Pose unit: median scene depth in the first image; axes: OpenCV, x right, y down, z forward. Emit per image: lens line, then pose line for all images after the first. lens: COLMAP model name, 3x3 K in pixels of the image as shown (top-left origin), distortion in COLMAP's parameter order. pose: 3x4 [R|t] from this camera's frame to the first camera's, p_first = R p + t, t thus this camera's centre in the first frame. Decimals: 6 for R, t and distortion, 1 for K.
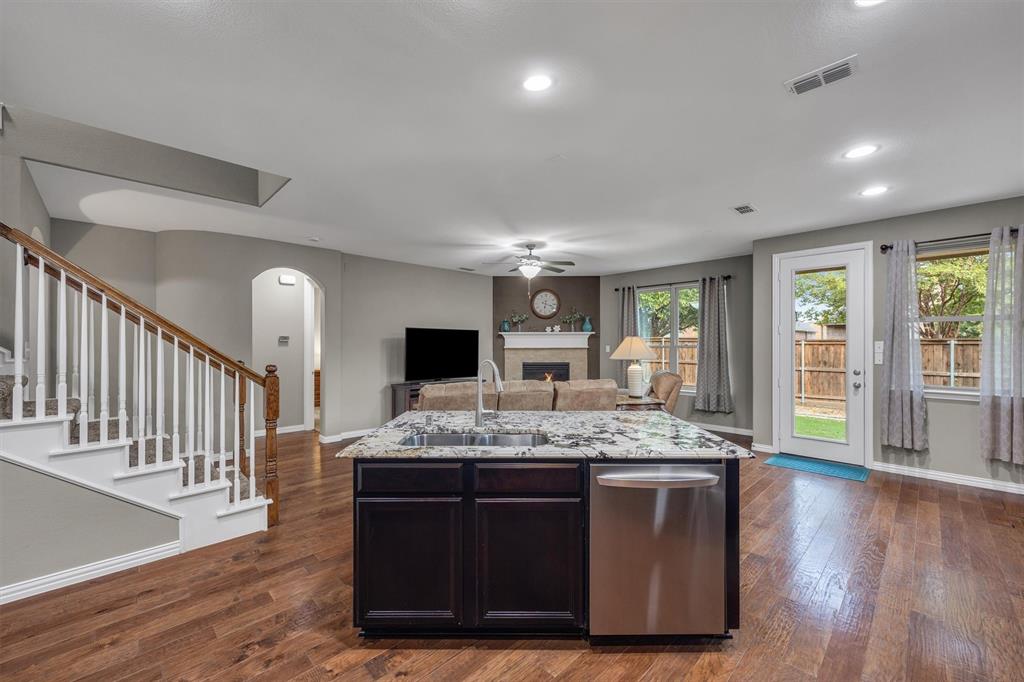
lens RADIAL K [[408.4, 0, 511.7], [0, 408.4, 342.1], [0, 0, 1]] dist [-0.001380, 0.000293]
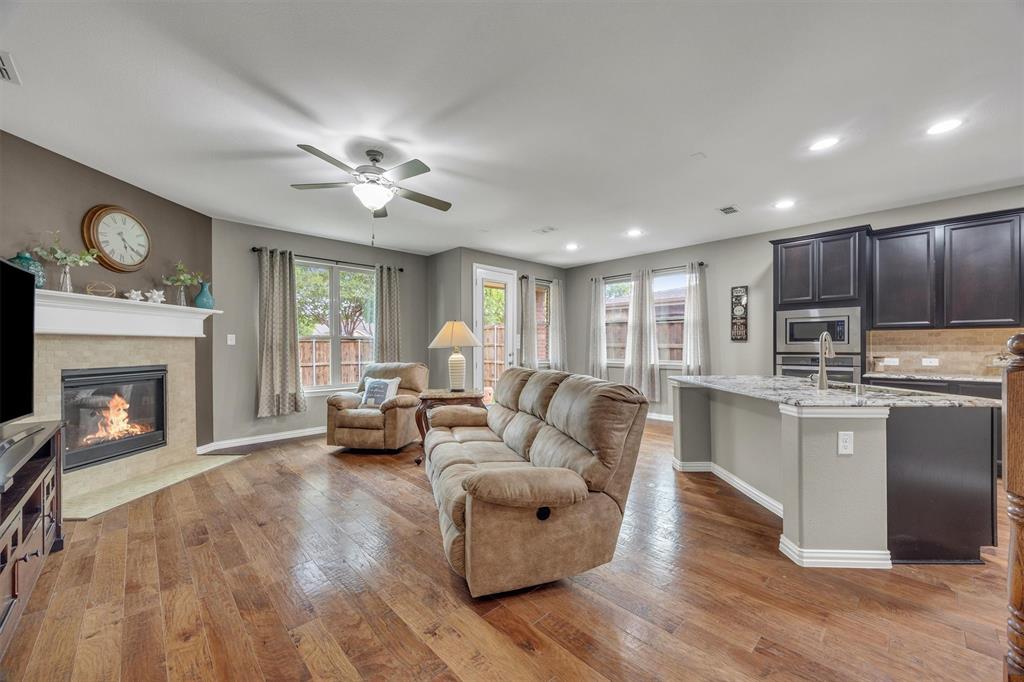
lens RADIAL K [[388.9, 0, 515.5], [0, 388.9, 347.5], [0, 0, 1]] dist [-0.008654, 0.000052]
pose [[0.004225, -0.002065, 0.999989, -0.542123], [-0.001851, 0.999996, 0.002073, 0.040059], [-0.999989, -0.001860, 0.004221, 0.860000]]
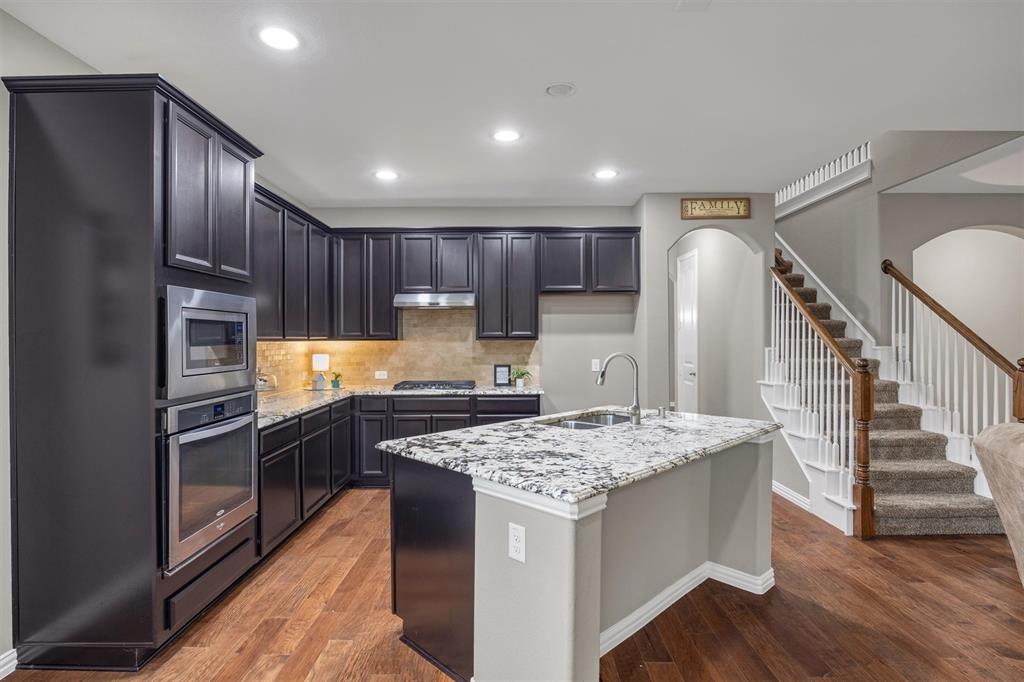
lens RADIAL K [[523.8, 0, 510.1], [0, 523.8, 337.6], [0, 0, 1]] dist [-0.005501, 0.001709]
pose [[-0.708287, 0.004442, -0.705911, 0.453590], [0.008794, 0.999958, -0.002531, 0.003801], [0.705870, -0.008000, -0.708296, 0.761708]]
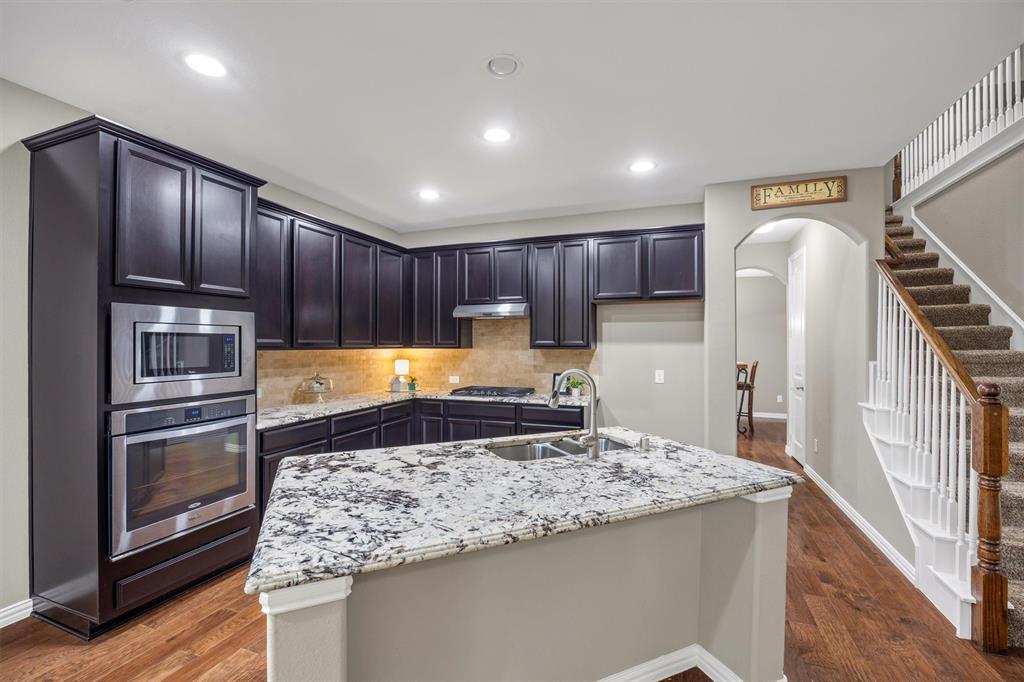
lens RADIAL K [[447.6, 0, 513.6], [0, 447.6, 341.5], [0, 0, 1]] dist [-0.016196, 0.002809]
pose [[-0.908993, 0.000082, -0.416811, 0.186207], [0.003604, 0.999964, -0.007664, -0.002233], [0.416795, -0.008469, -0.908961, 0.783108]]
